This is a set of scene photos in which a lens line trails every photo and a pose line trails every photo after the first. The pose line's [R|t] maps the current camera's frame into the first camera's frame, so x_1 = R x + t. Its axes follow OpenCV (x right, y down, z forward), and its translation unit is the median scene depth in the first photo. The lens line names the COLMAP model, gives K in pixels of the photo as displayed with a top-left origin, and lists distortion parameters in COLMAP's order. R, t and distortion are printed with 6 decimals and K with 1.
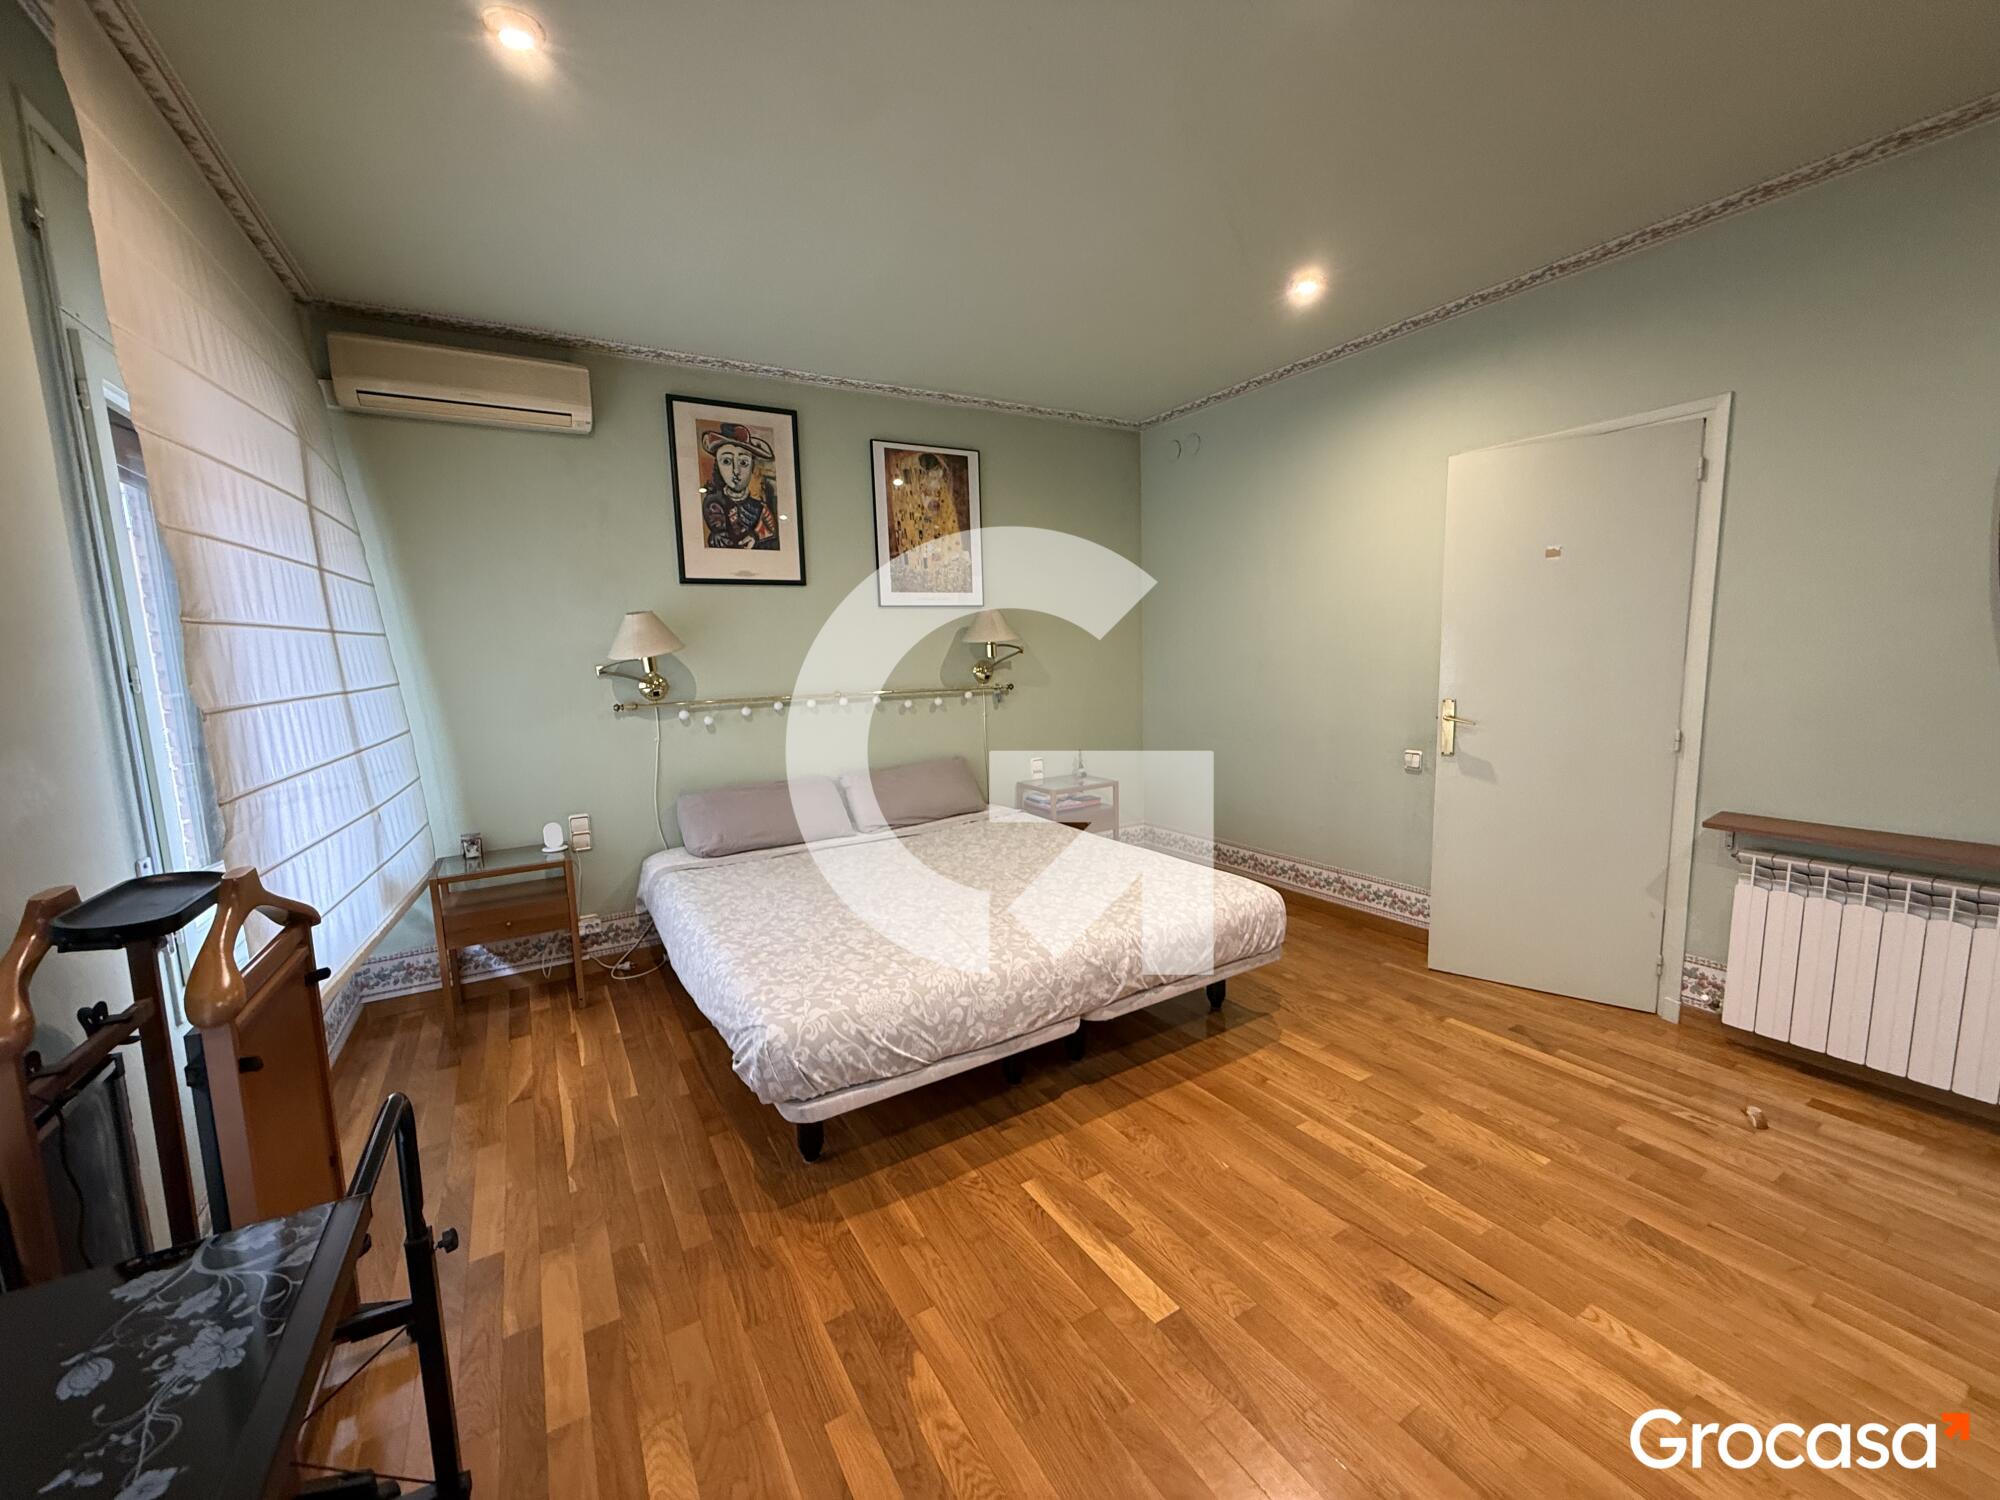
lens RADIAL K [[795.8, 0, 994.6], [0, 795.8, 752.7], [0, 0, 1]] dist [0.000296, -0.000042]
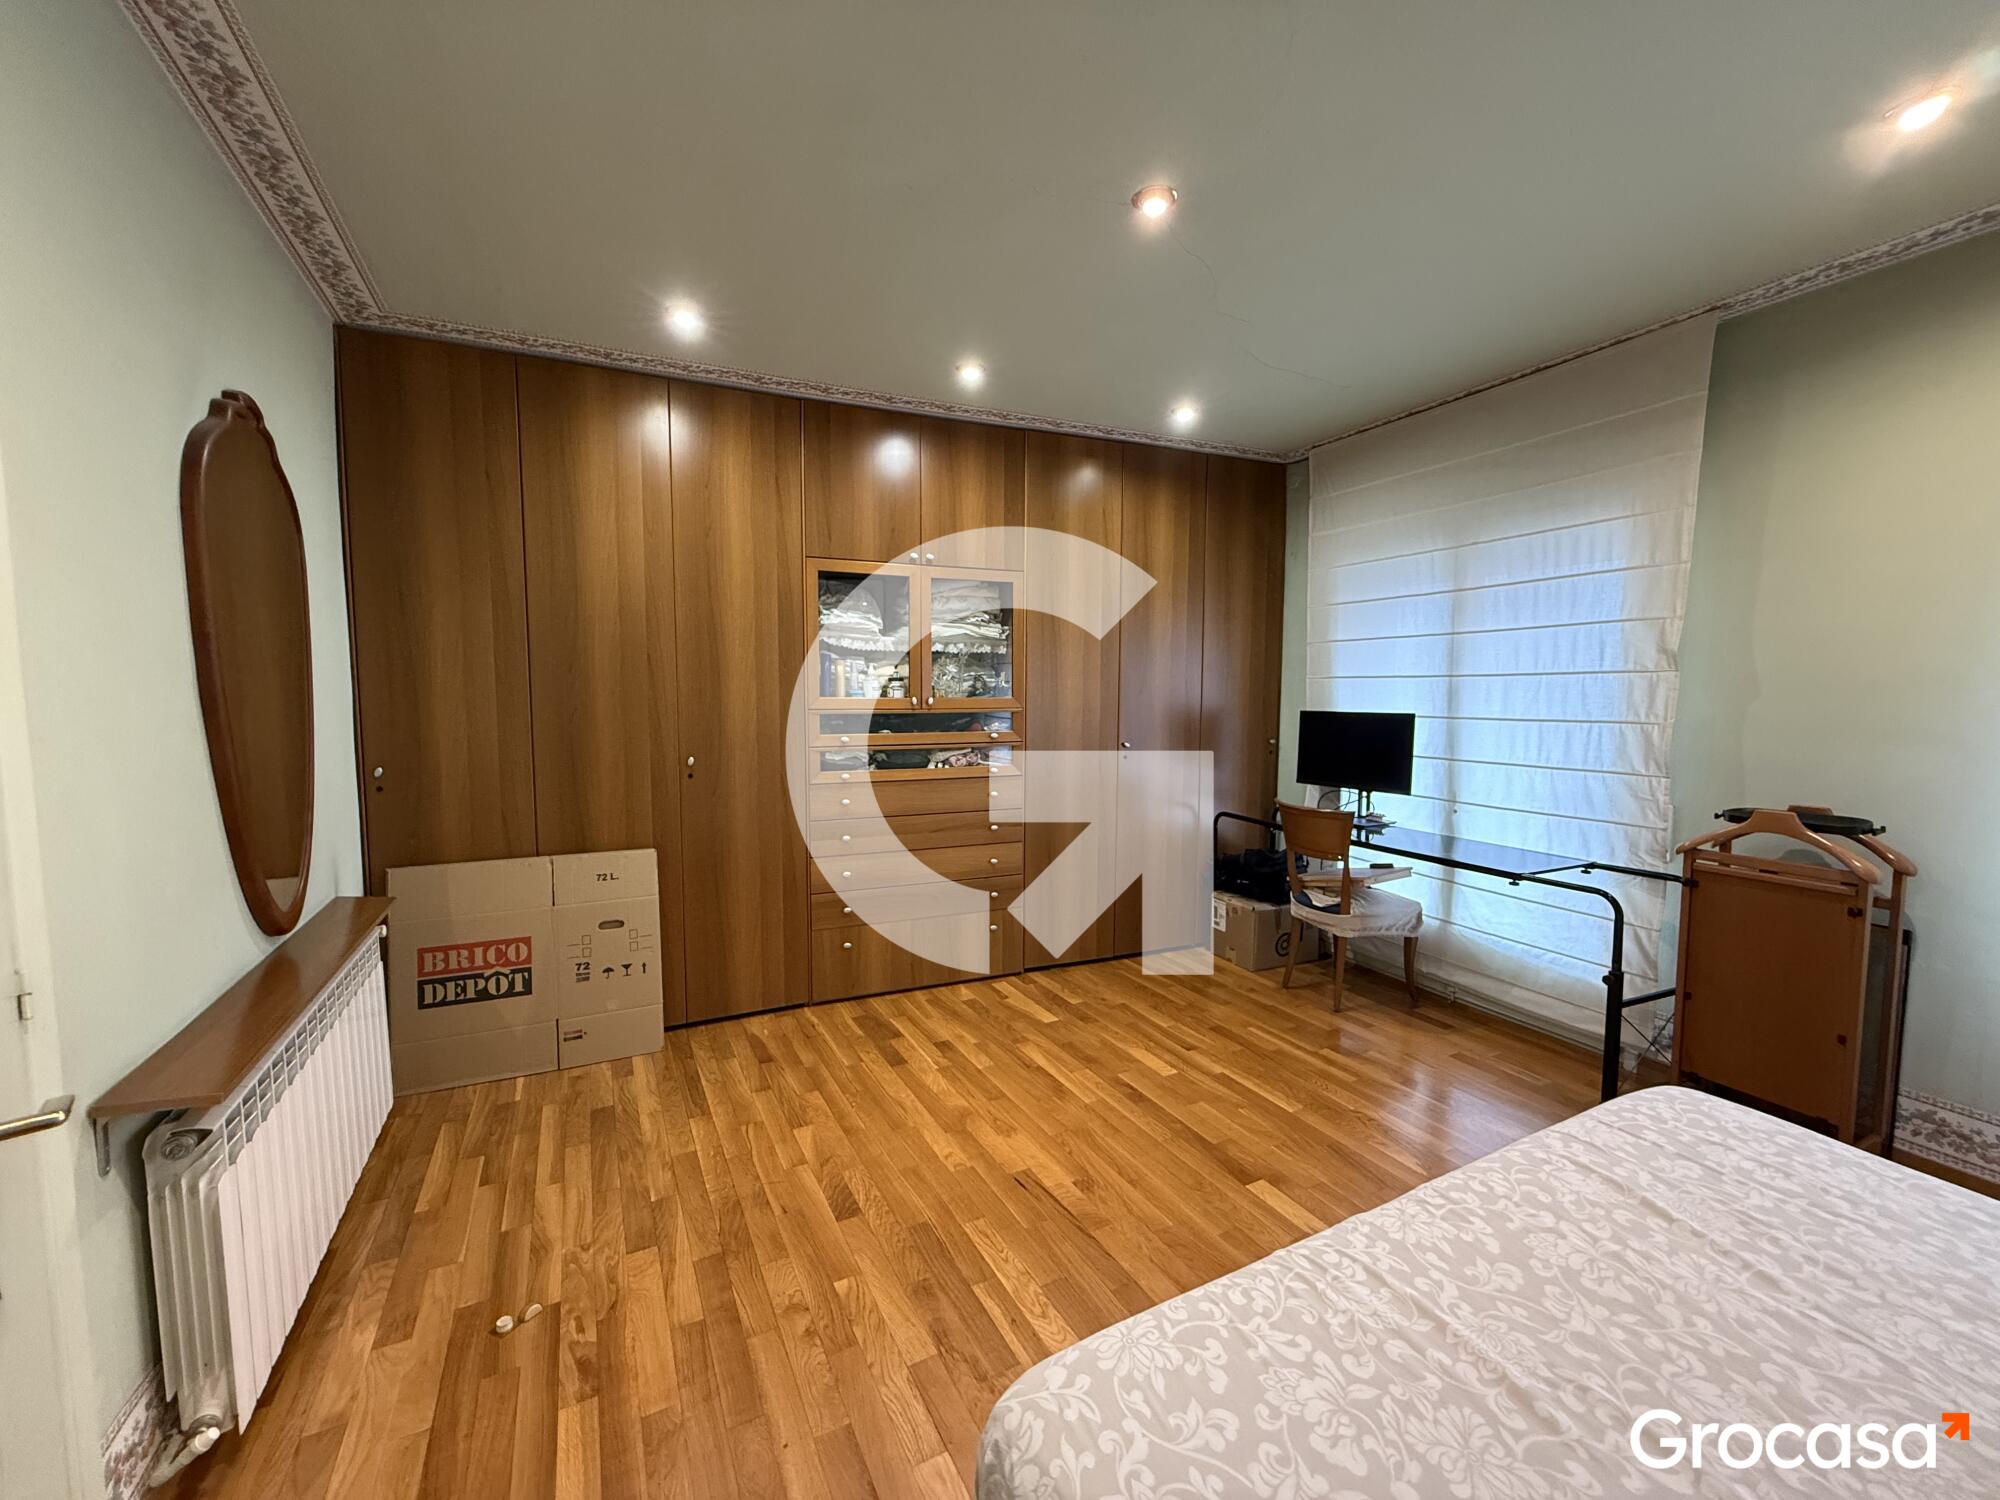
lens RADIAL K [[795.8, 0, 997.4], [0, 795.8, 754.2], [0, 0, 1]] dist [0.000296, -0.000042]
pose [[-0.998006, 0.026299, 0.057380, 0.337975], [0.037650, 0.977672, 0.206734, -0.198084], [-0.050662, 0.208483, -0.976713, 1.332564]]
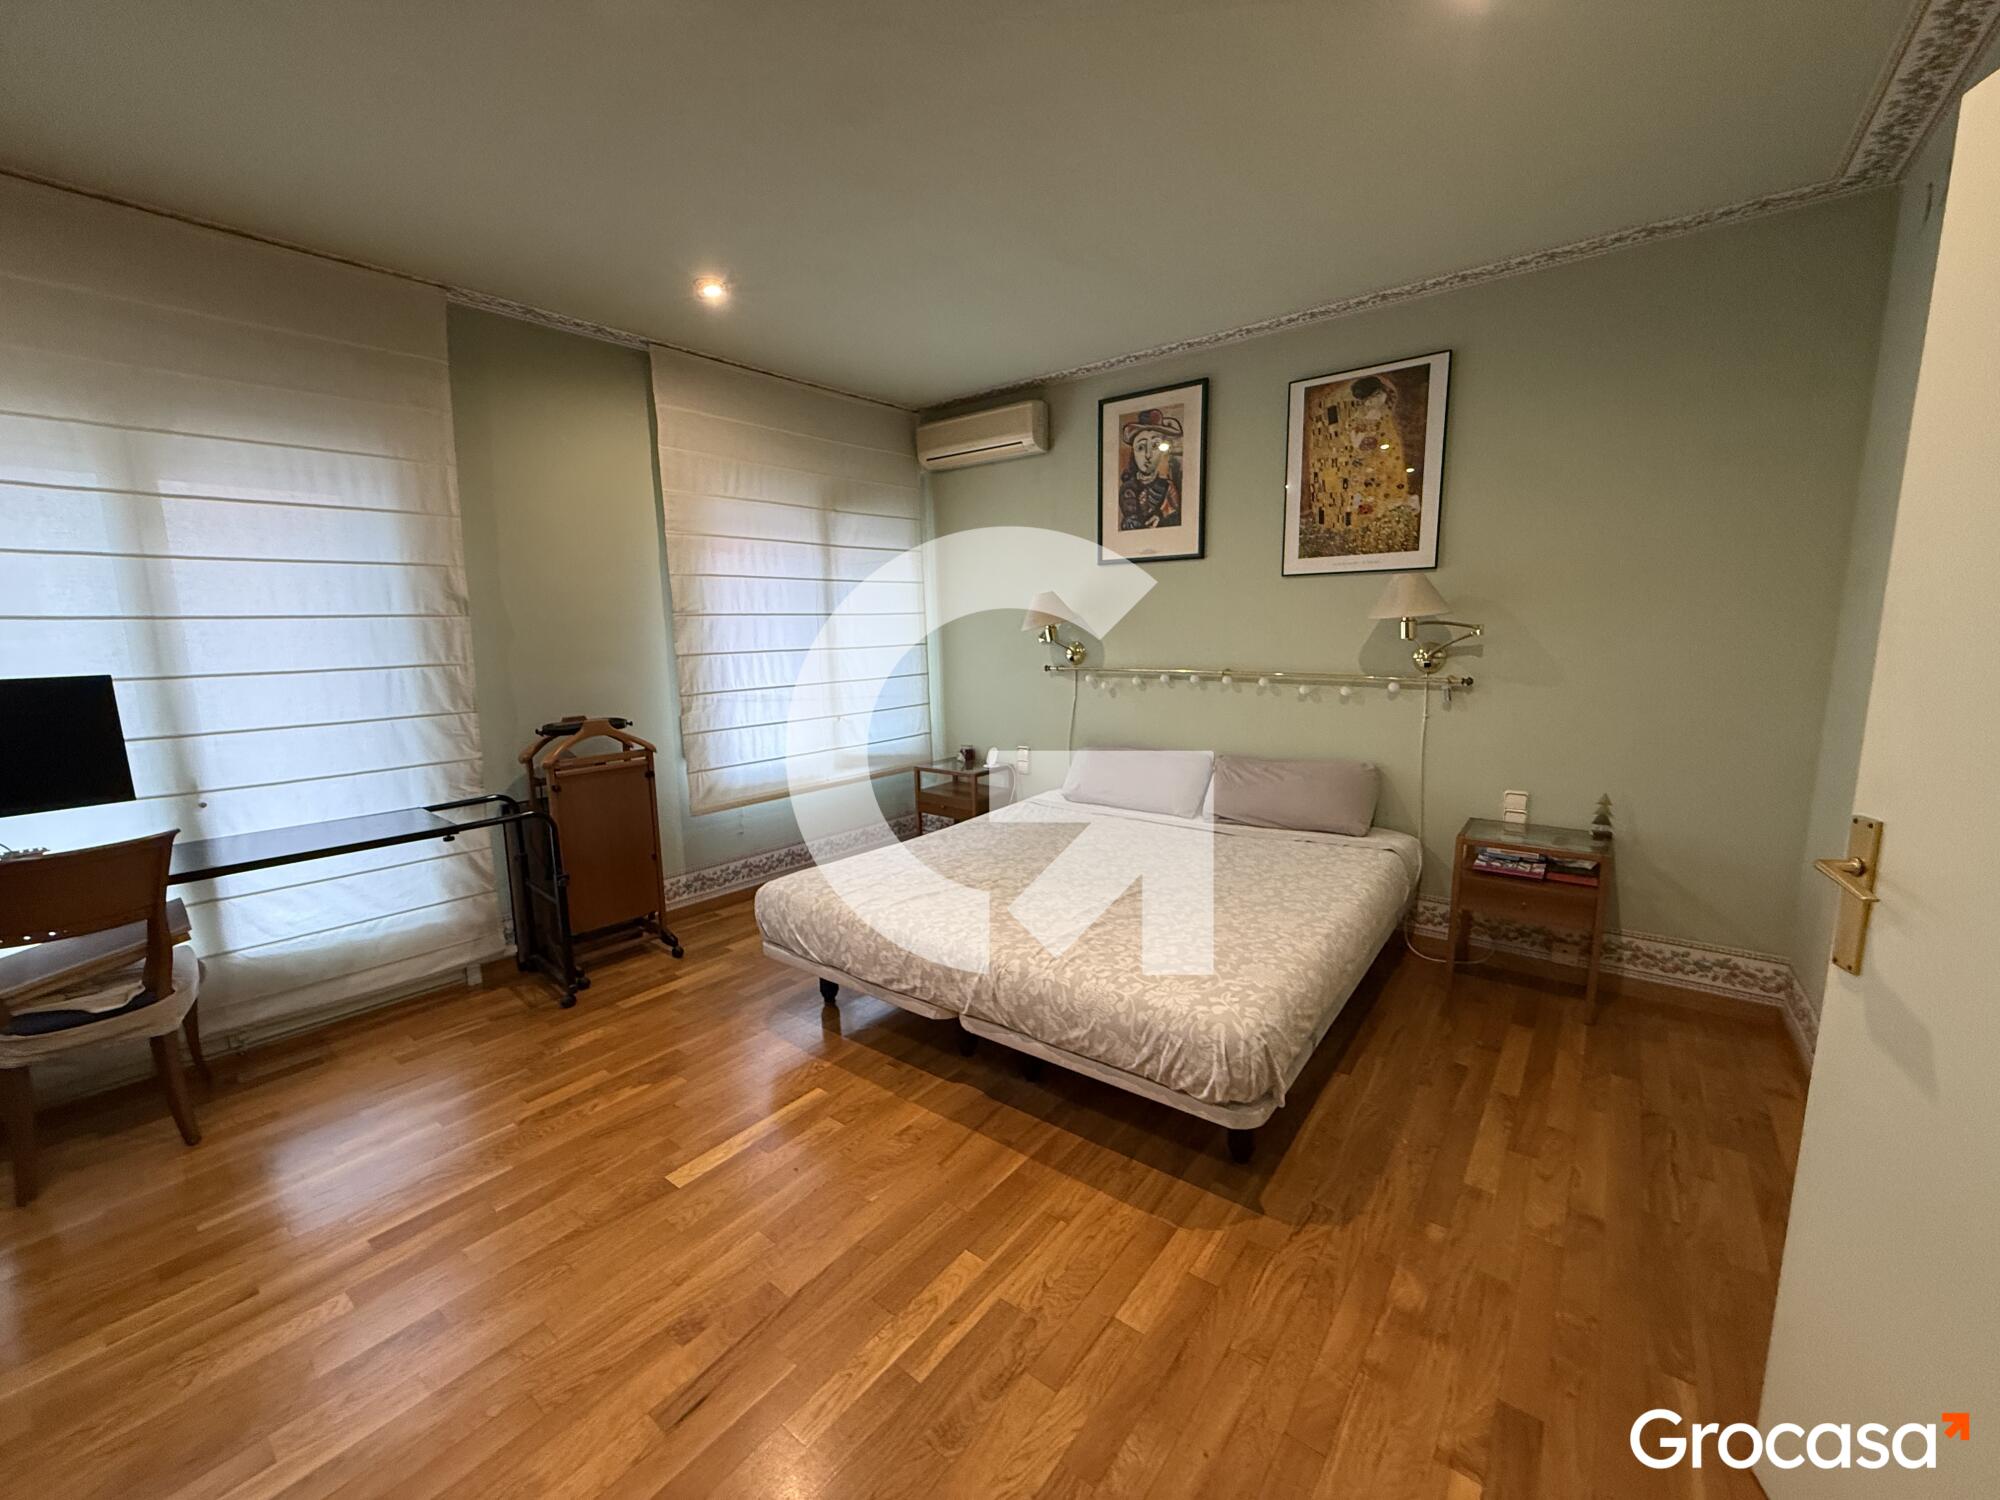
lens RADIAL K [[795.8, 0, 996.6], [0, 795.8, 752.3], [0, 0, 1]] dist [0.000296, -0.000042]
pose [[0.362032, 0.172224, -0.916118, 0.857495], [-0.116527, 0.983437, 0.138831, -0.115264], [0.924854, 0.056492, 0.376104, 0.575719]]
